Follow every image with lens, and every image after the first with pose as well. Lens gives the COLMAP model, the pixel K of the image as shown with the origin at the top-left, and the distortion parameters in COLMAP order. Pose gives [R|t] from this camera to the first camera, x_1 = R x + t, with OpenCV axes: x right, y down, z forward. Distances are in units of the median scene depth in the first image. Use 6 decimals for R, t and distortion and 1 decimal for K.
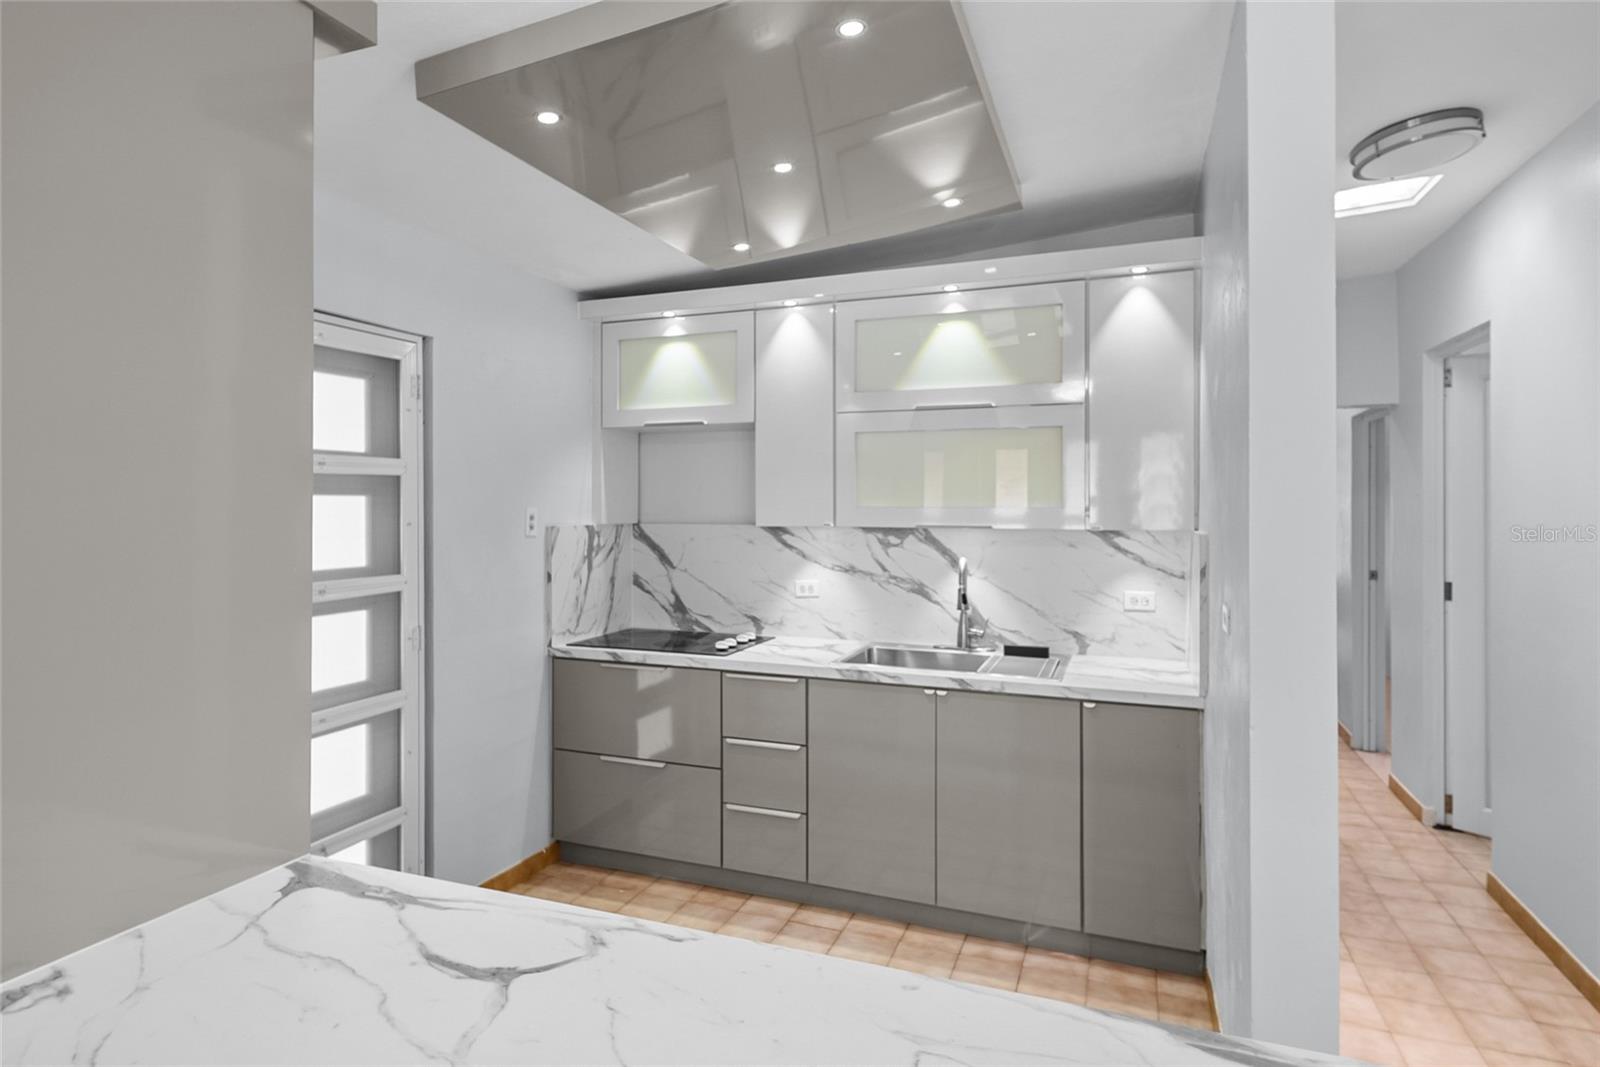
lens RADIAL K [[867.6, 0, 788.4], [0, 867.6, 513.4], [0, 0, 1]] dist [0.023750, -0.001337]
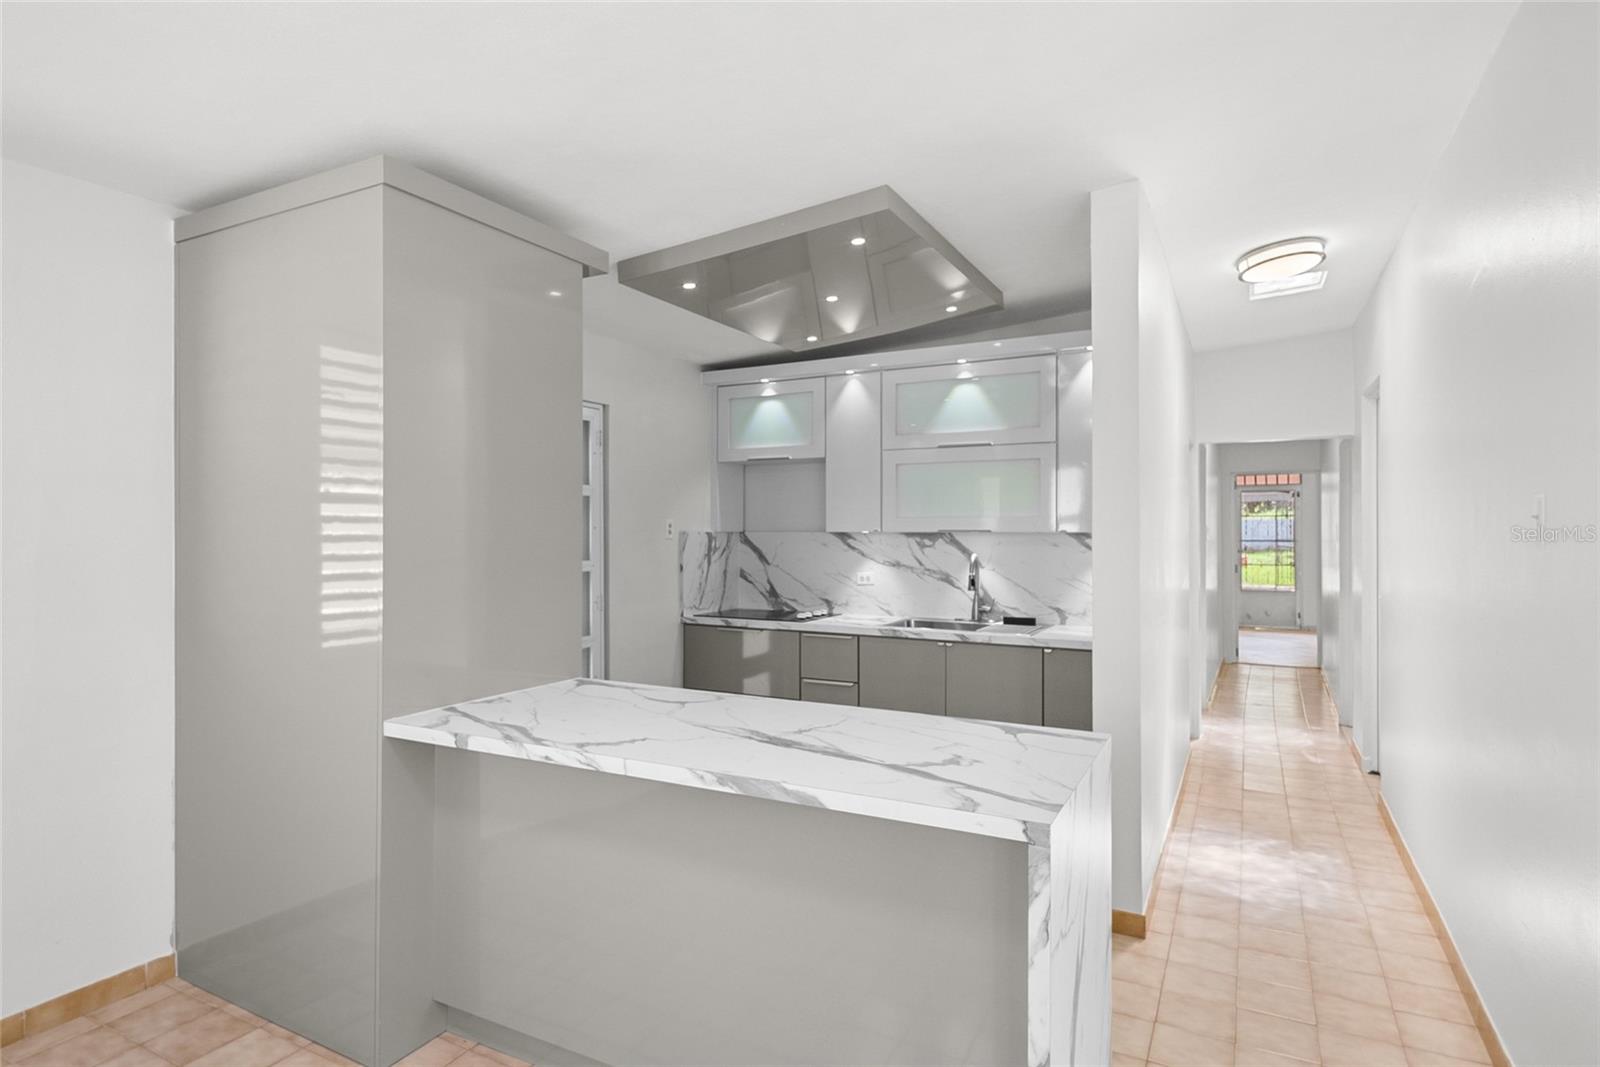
lens RADIAL K [[867.6, 0, 786.2], [0, 867.6, 527.6], [0, 0, 1]] dist [0.023750, -0.001337]
pose [[0.991661, -0.000976, -0.128872, 0.080026], [-0.000868, 0.999898, -0.014257, 0.028363], [0.128873, 0.014250, 0.991559, -0.396984]]
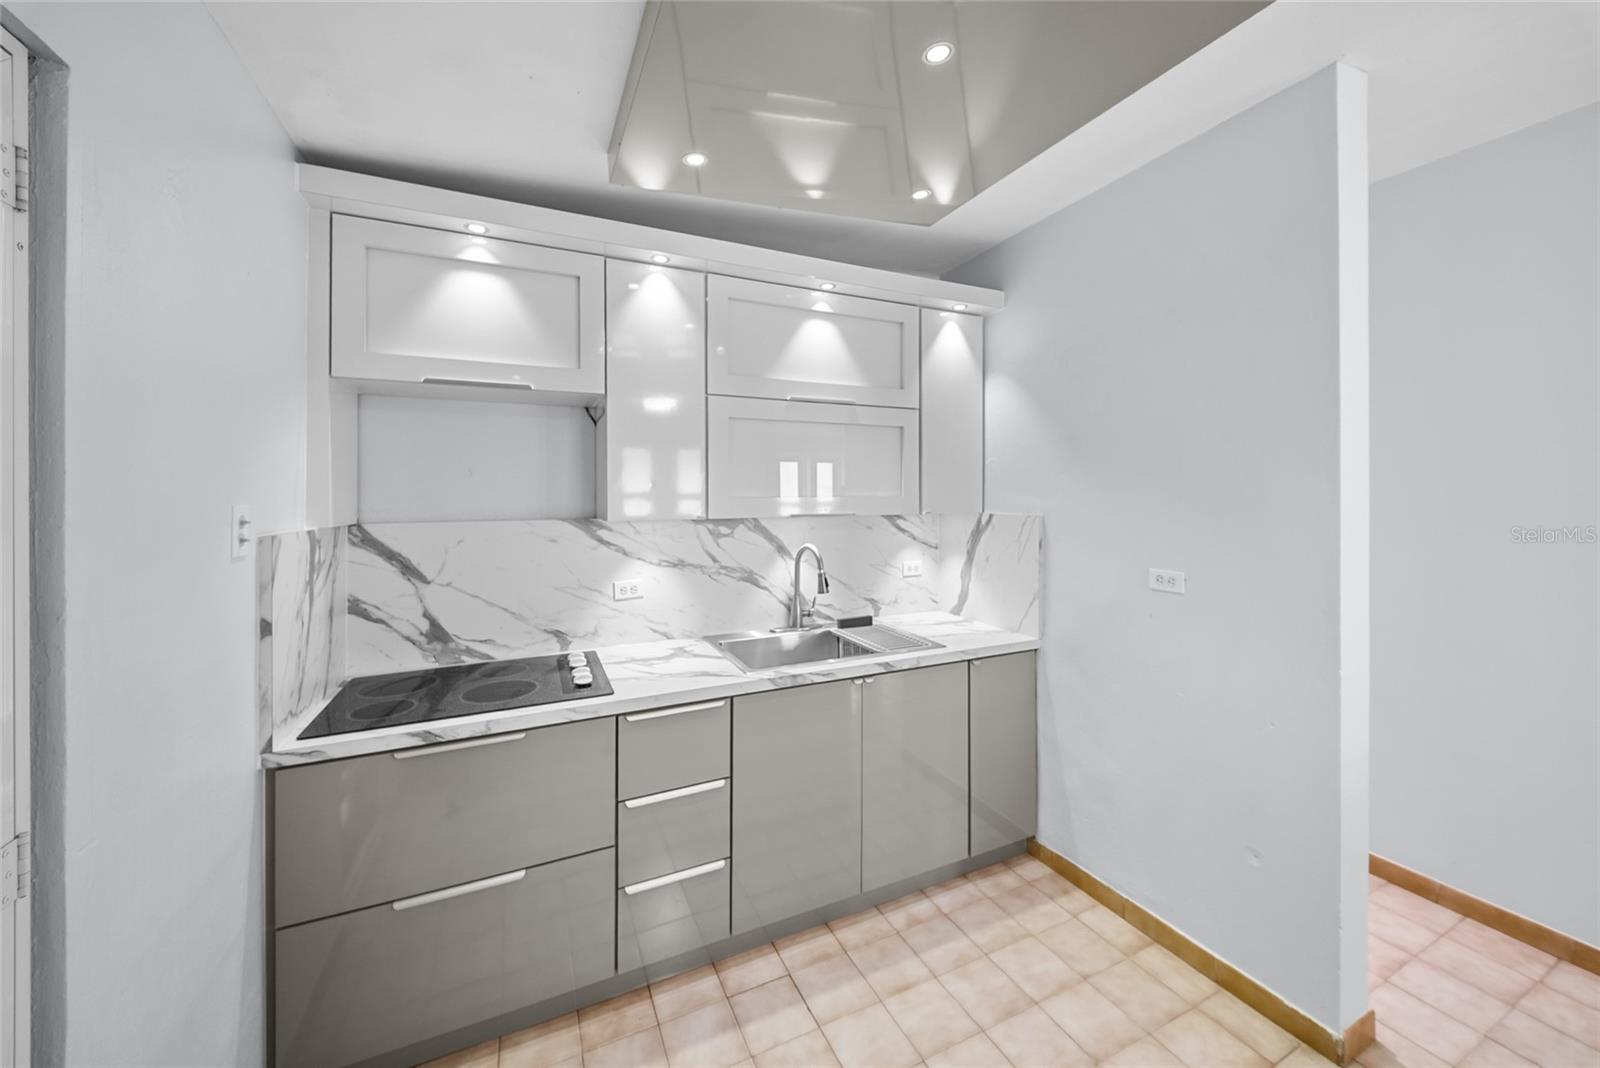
lens RADIAL K [[580.1, 0, 784.9], [0, 580.1, 494.1], [0, 0, 1]] dist [0.010464, -0.002398]
pose [[0.692924, -0.004859, 0.720994, -0.321229], [0.013193, 0.999895, -0.005941, -0.005954], [-0.720890, 0.013629, 0.692916, 0.510325]]
